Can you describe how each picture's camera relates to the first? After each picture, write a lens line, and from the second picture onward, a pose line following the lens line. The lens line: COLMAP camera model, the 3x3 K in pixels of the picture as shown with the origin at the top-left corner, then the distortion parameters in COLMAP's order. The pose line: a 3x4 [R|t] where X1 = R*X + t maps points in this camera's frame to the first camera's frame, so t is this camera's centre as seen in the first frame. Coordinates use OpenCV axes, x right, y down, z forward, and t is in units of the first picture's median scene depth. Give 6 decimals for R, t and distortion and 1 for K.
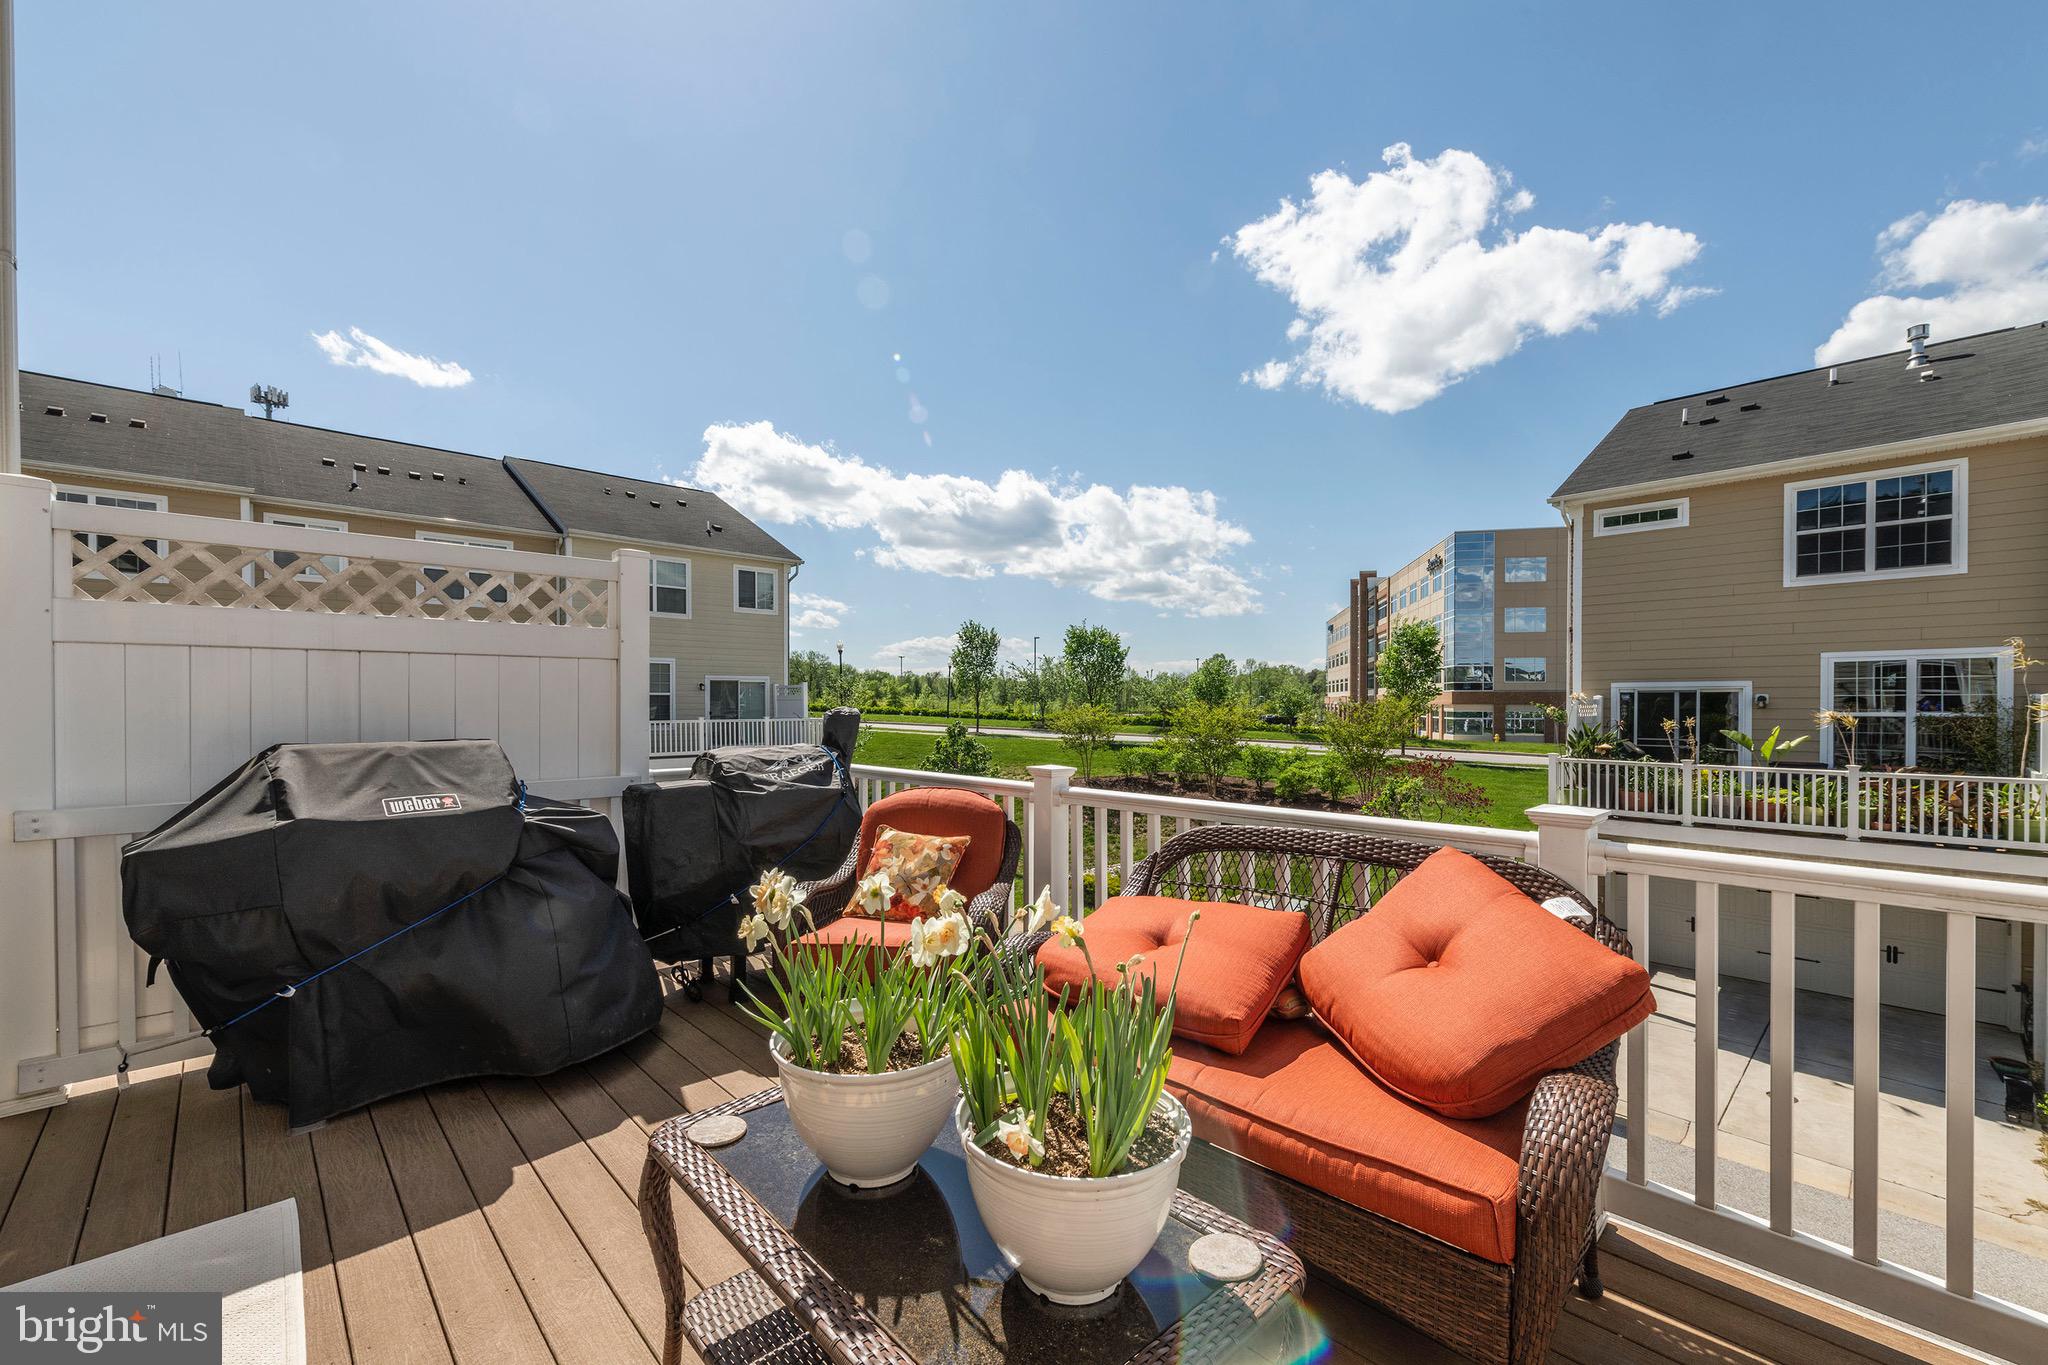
lens RADIAL K [[835.3, 0, 1020.5], [0, 835.3, 709.9], [0, 0, 1]] dist [0.000455, -0.000111]
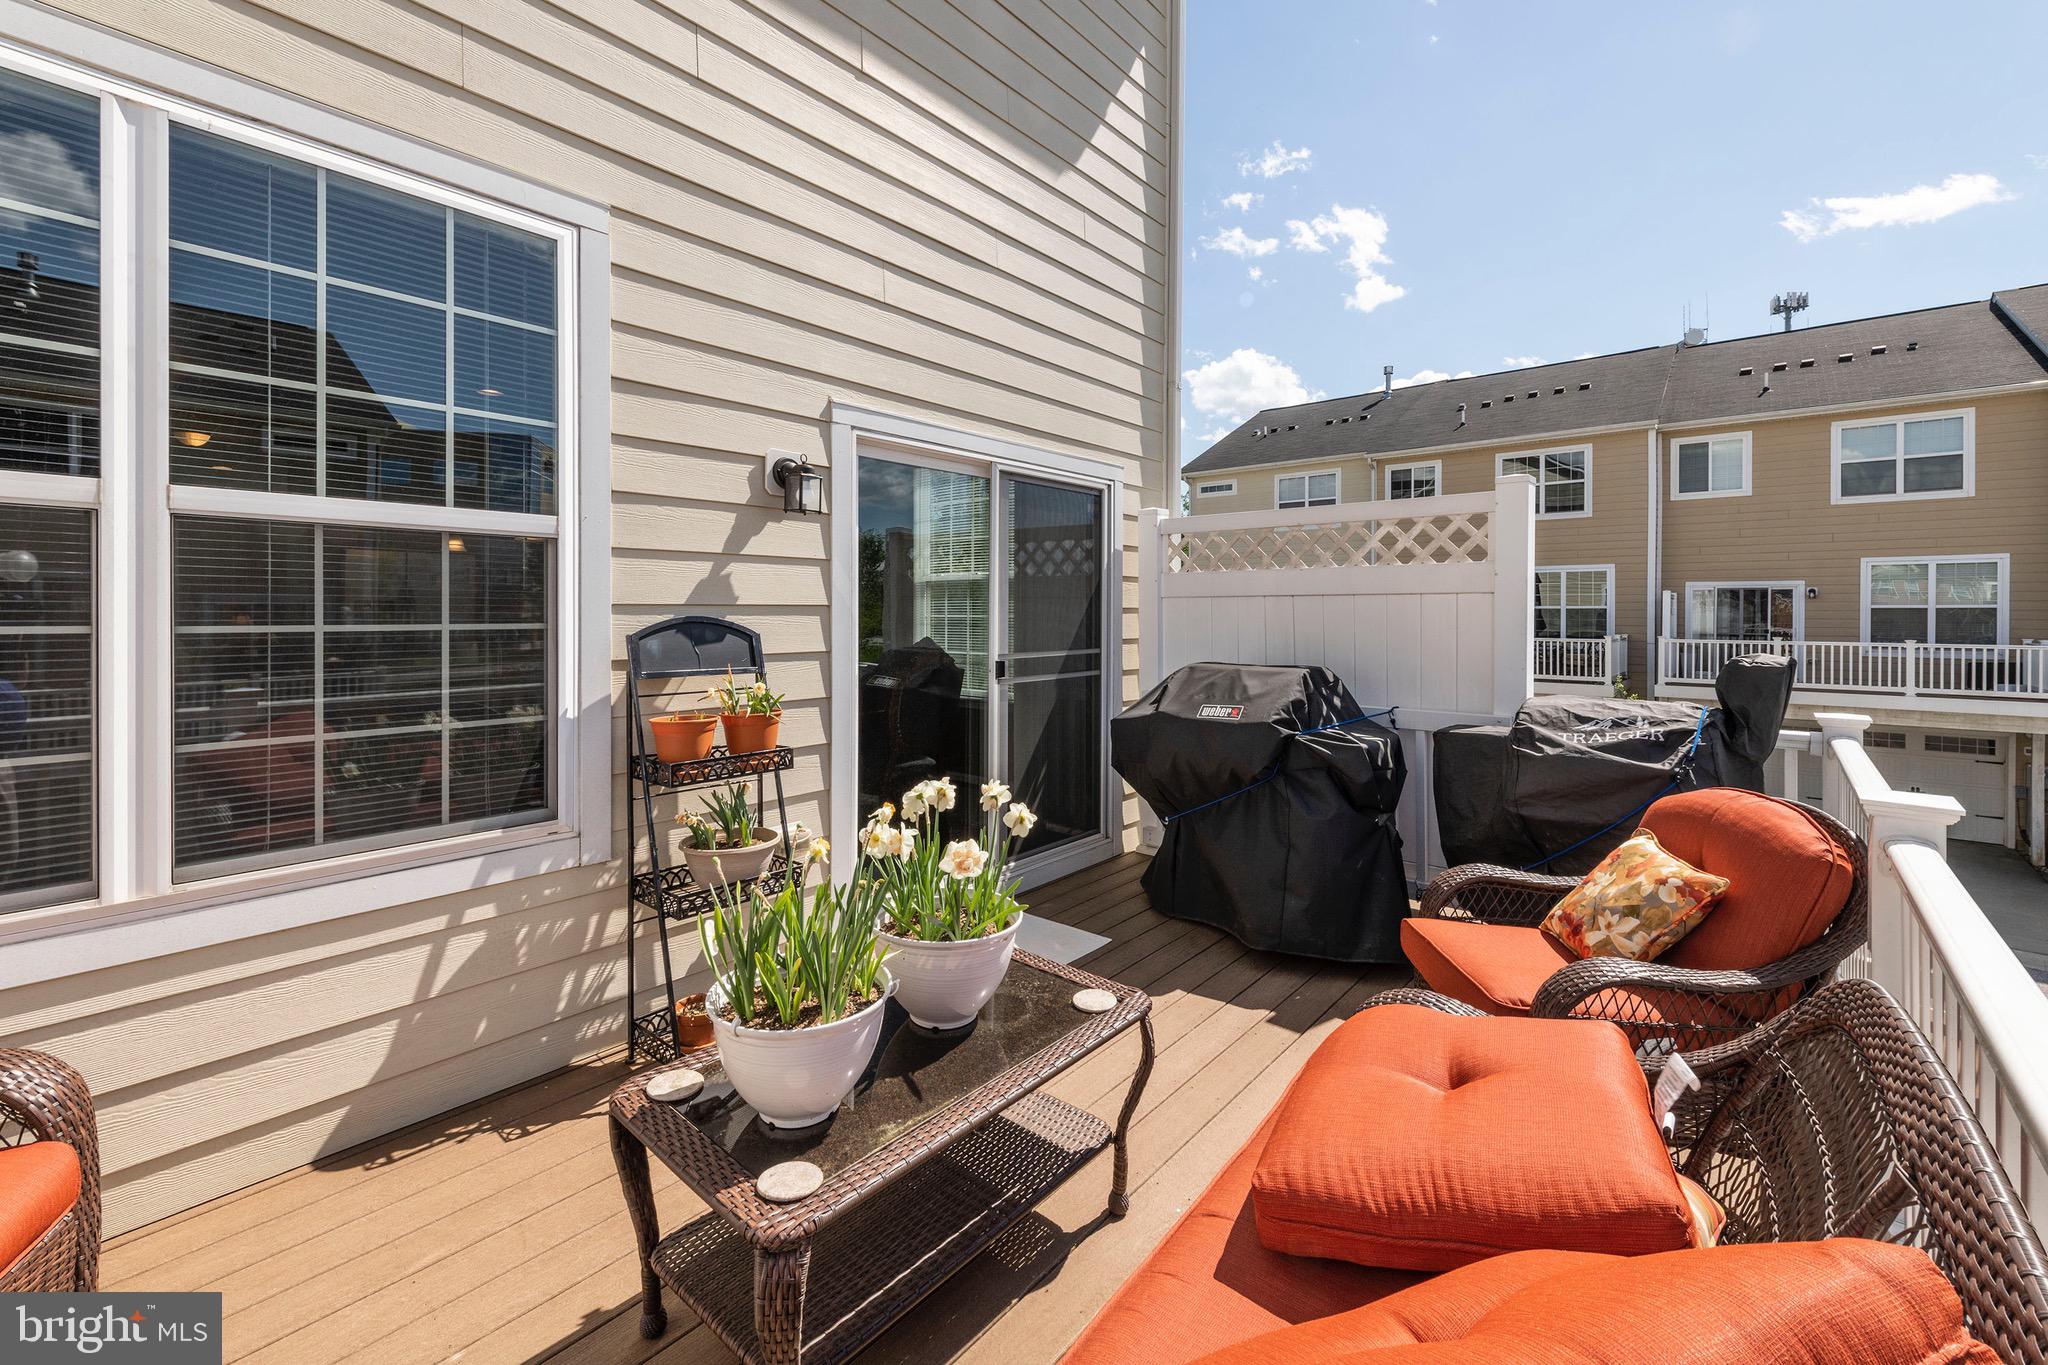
lens RADIAL K [[843.0, 0, 1021.7], [0, 843.0, 612.7], [0, 0, 1]] dist [-0.000088, -0.000055]
pose [[0.103290, 0.003111, -0.994646, 0.126292], [-0.012518, 0.999920, 0.001827, -0.009836], [0.994572, 0.012262, 0.103321, 0.106964]]
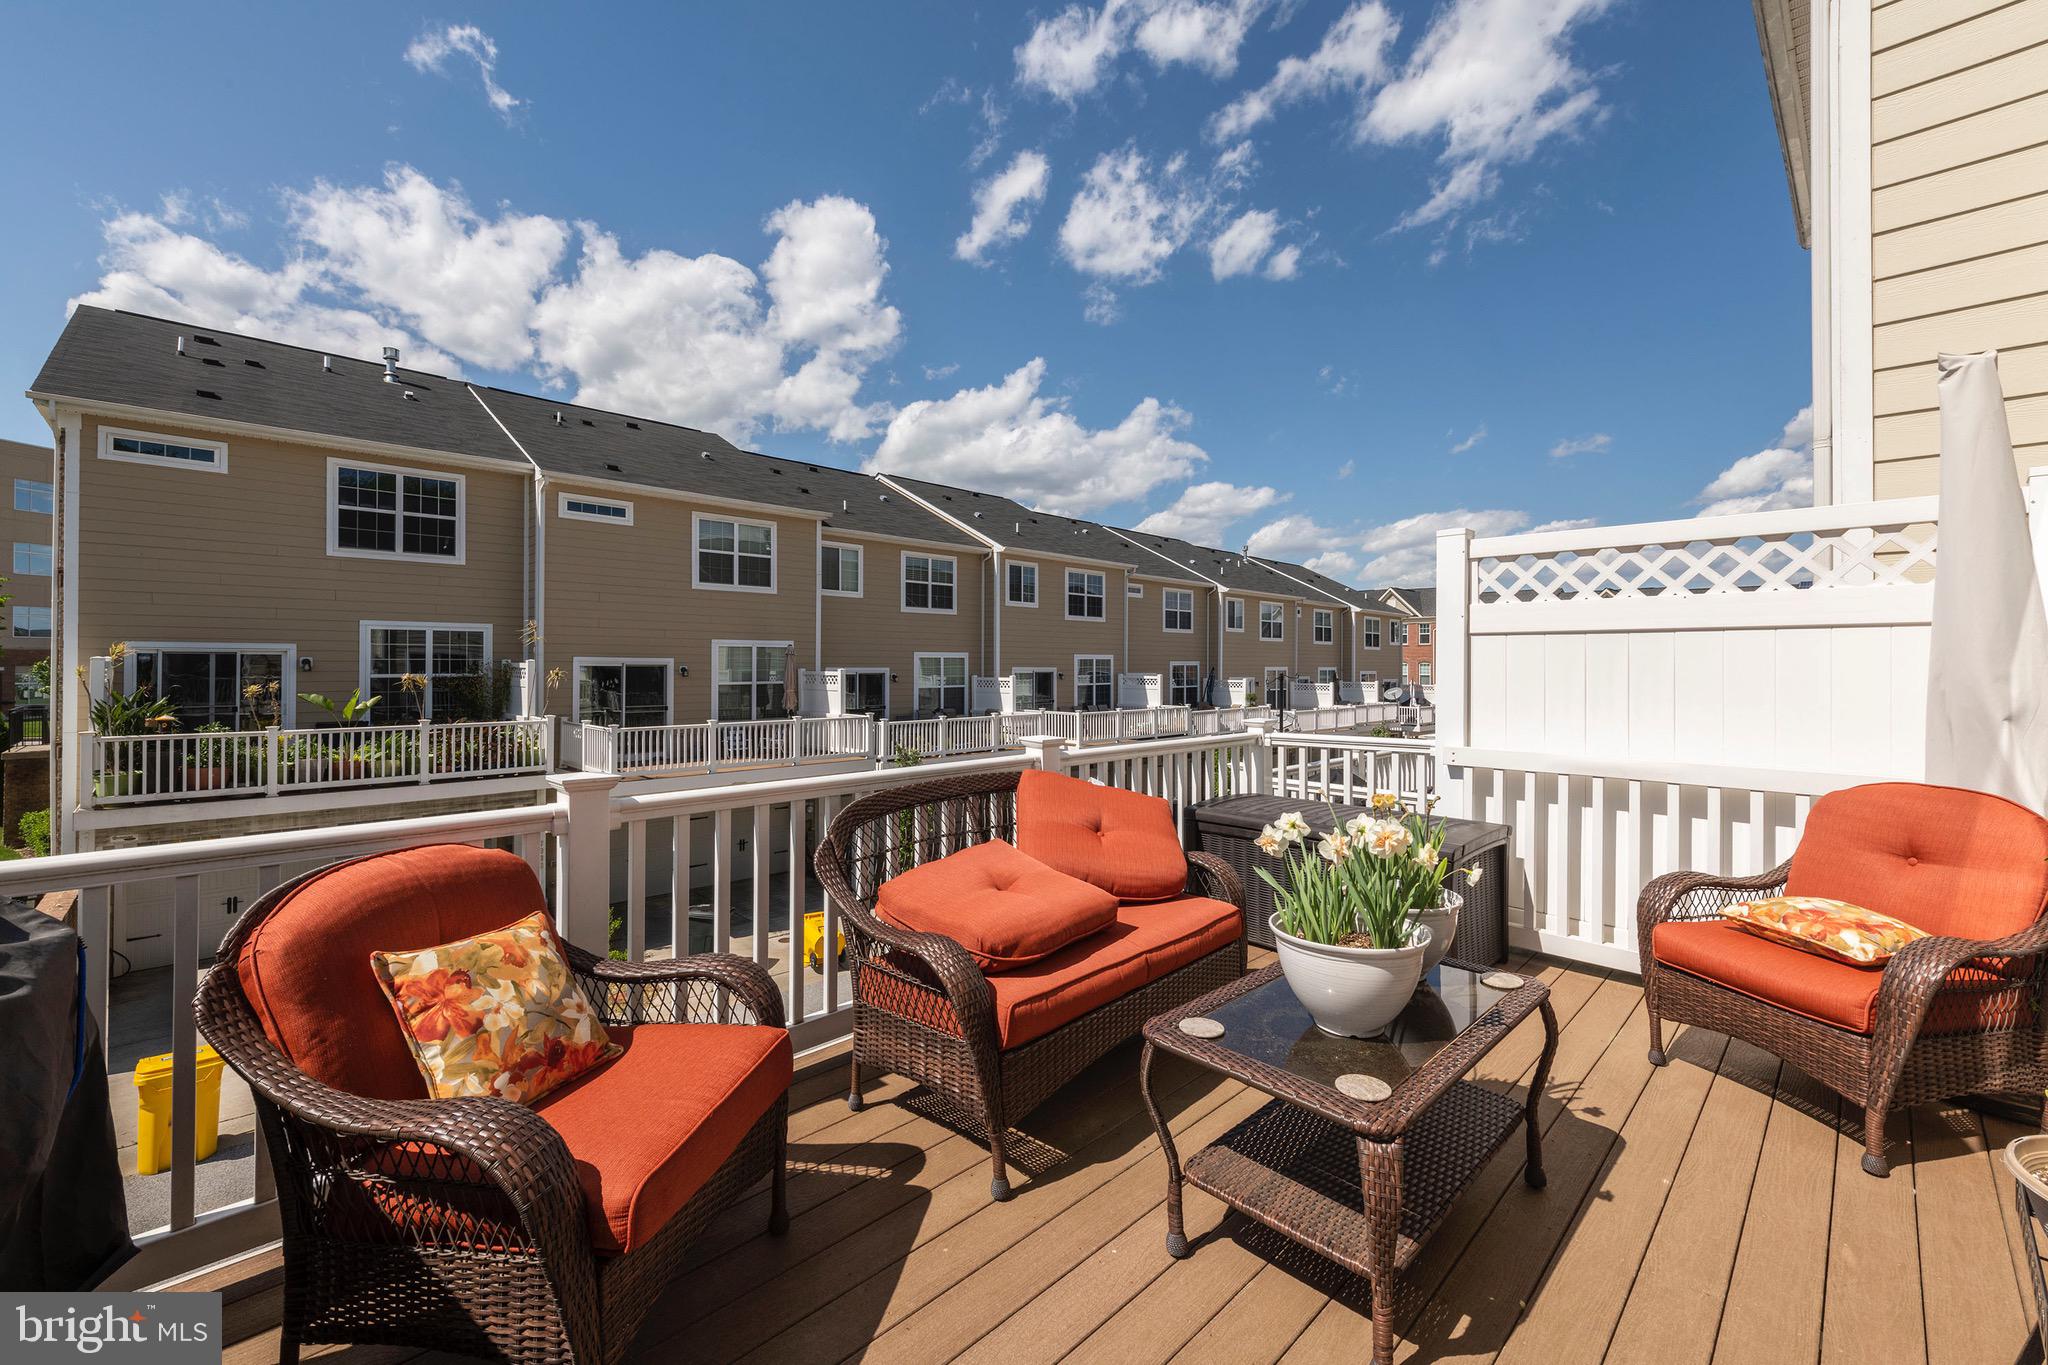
lens RADIAL K [[832.5, 0, 1022.4], [0, 832.5, 656.9], [0, 0, 1]] dist [0.001505, 0.000298]
pose [[-0.025715, 0.008706, 0.999631, -0.165497], [0.007828, 0.999933, -0.008507, -0.004355], [-0.999639, 0.007607, -0.025781, 0.171816]]
